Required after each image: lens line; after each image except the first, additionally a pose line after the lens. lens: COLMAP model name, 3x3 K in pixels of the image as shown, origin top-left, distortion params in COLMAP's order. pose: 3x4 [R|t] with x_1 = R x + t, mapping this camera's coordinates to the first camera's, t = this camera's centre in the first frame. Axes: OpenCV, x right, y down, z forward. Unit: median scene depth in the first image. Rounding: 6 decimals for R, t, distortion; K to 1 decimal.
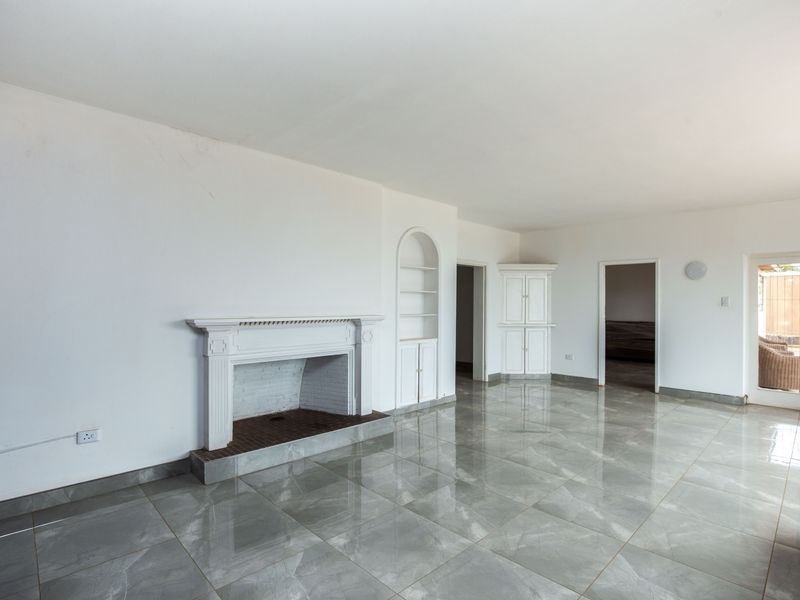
lens RADIAL K [[427.3, 0, 404.8], [0, 427.3, 301.1], [0, 0, 1]] dist [-0.028739, 0.000487]
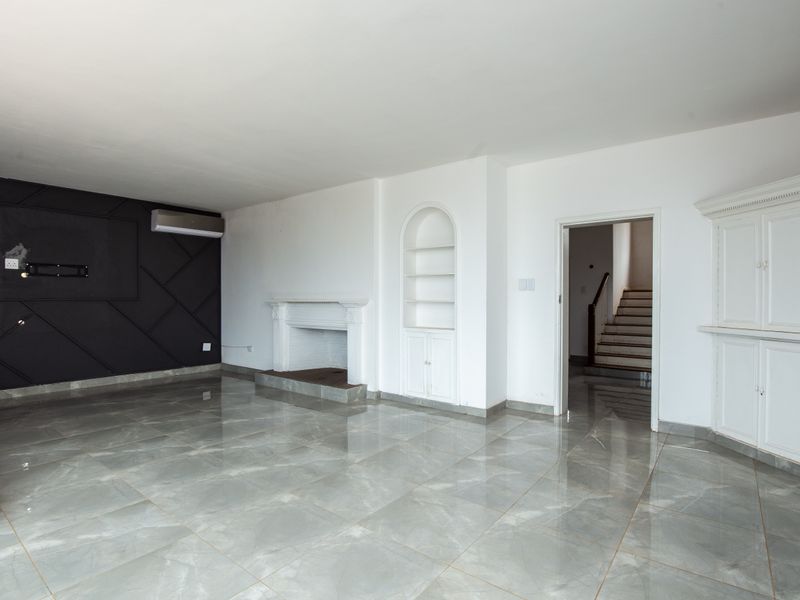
lens RADIAL K [[427.3, 0, 404.8], [0, 427.3, 301.1], [0, 0, 1]] dist [-0.028739, 0.000487]
pose [[0.121083, -0.000181, -0.992642, 1.560762], [0.006752, 0.999977, 0.000641, 0.053985], [0.992619, -0.006780, 0.121082, 1.439982]]
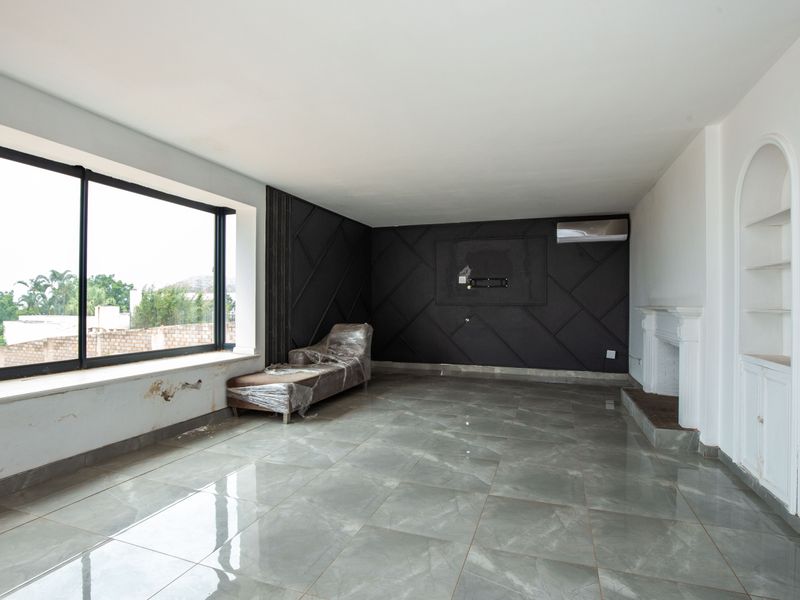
lens RADIAL K [[415.7, 0, 400.0], [0, 415.7, 300.0], [0, 0, 1]] dist [-0.023529, -0.000174]
pose [[-0.906839, -0.013080, -0.421274, 1.076340], [-0.008543, 0.999883, -0.012653, 0.047912], [0.421391, -0.007875, -0.906845, 2.147330]]
